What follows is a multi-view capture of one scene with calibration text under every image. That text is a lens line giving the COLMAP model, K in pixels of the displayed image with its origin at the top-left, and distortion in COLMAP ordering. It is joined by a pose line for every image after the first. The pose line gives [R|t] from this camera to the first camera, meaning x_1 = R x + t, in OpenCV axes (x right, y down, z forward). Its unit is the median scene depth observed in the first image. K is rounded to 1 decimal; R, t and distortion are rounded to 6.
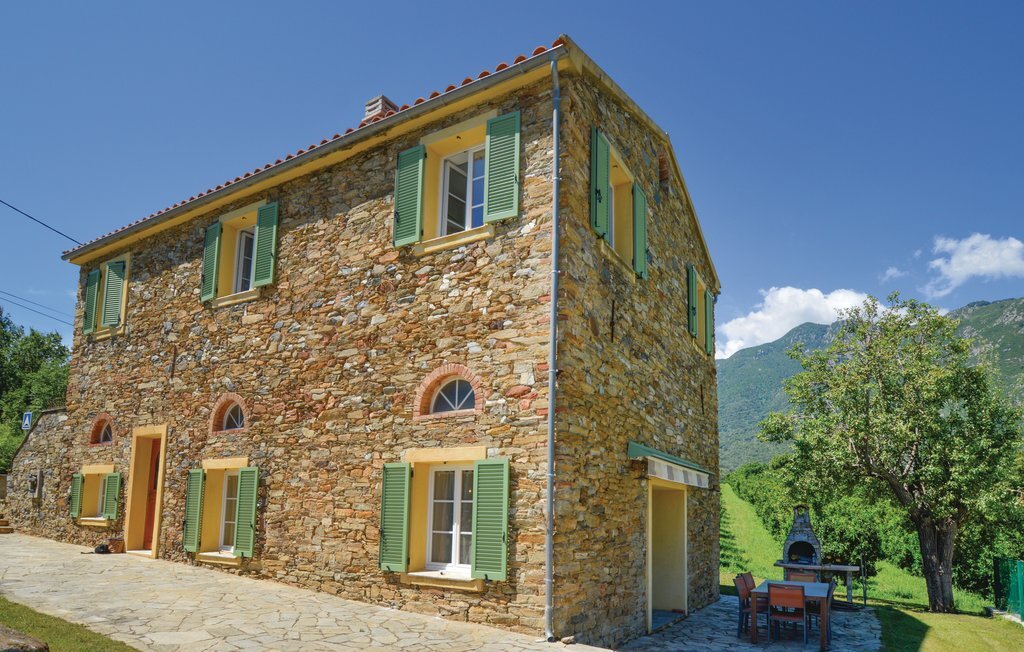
lens RADIAL K [[593.4, 0, 498.6], [0, 593.4, 409.6], [0, 0, 1]] dist [-0.016106, -0.000385]
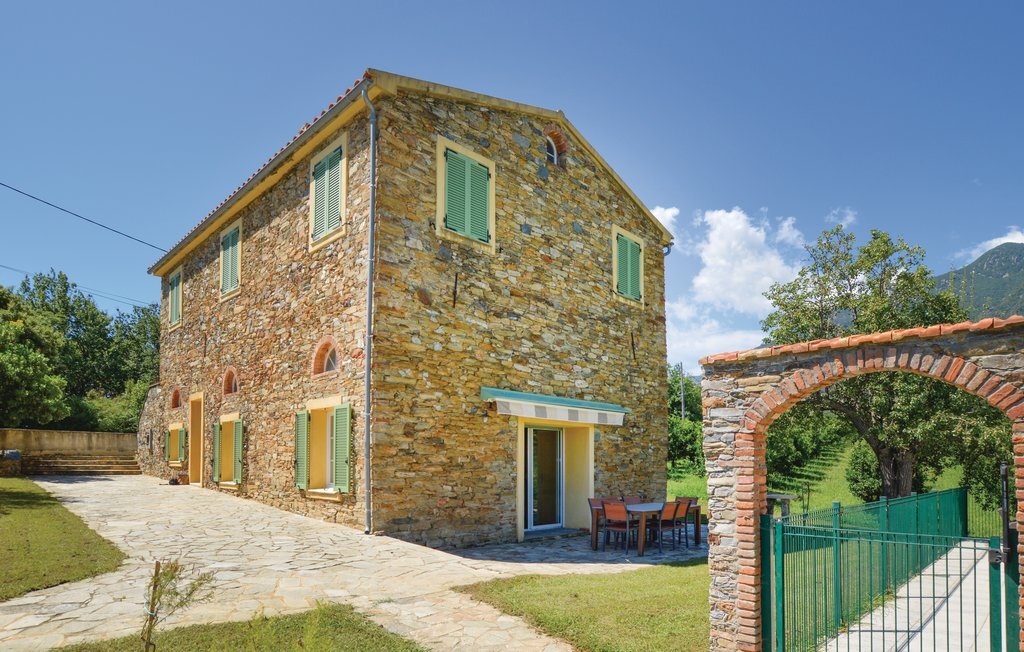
lens RADIAL K [[568.4, 0, 508.4], [0, 568.4, 410.5], [0, 0, 1]] dist [-0.014799, -0.000309]
pose [[0.969947, -0.038585, -0.240235, 0.552005], [0.056797, 0.995974, 0.069350, 0.023549], [0.236592, -0.080911, 0.968234, -0.135542]]
